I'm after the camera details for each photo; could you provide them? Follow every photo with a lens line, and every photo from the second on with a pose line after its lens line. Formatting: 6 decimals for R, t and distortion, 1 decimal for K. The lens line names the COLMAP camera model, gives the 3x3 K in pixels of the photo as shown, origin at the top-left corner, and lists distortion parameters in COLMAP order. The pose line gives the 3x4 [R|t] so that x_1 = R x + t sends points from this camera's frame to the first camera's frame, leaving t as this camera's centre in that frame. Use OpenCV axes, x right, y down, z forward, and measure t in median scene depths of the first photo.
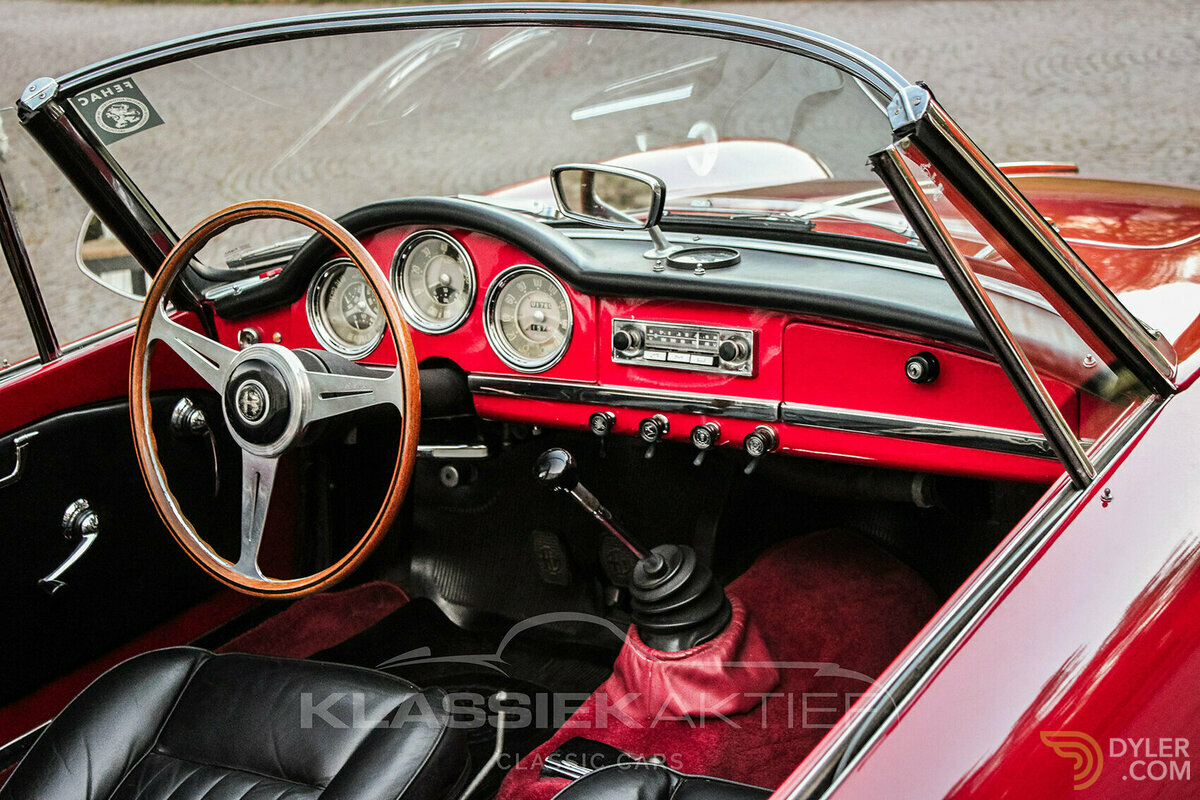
lens RADIAL K [[2176.0, 0, 599.6], [0, 2176.0, 399.8], [0, 0, 1]] dist [-0.040446, 0.000000]
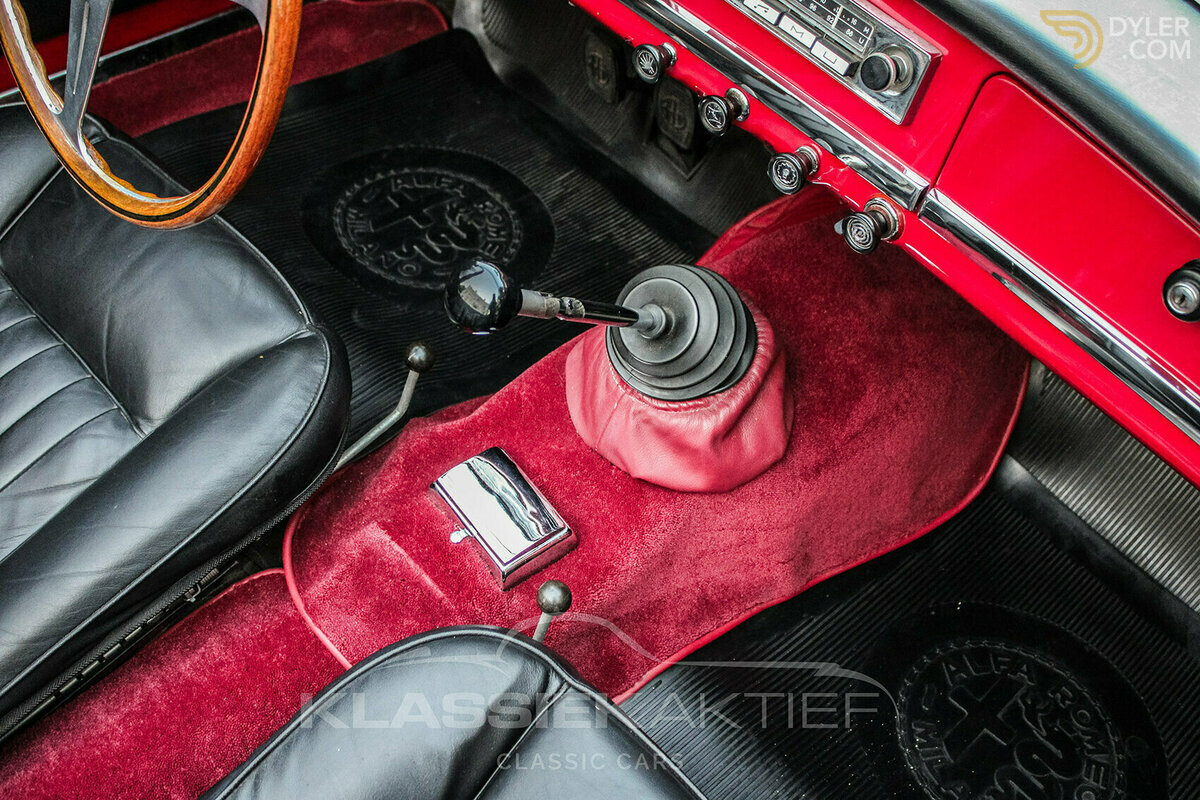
lens RADIAL K [[1361.9, 0, 601.5], [0, 1361.9, 401.9], [0, 0, 1]] dist [-0.023829, 0.000000]
pose [[0.950134, 0.311631, 0.011452, 0.013757], [-0.271132, 0.807398, 0.524019, -0.116051], [0.154054, -0.500993, 0.851630, 0.636950]]
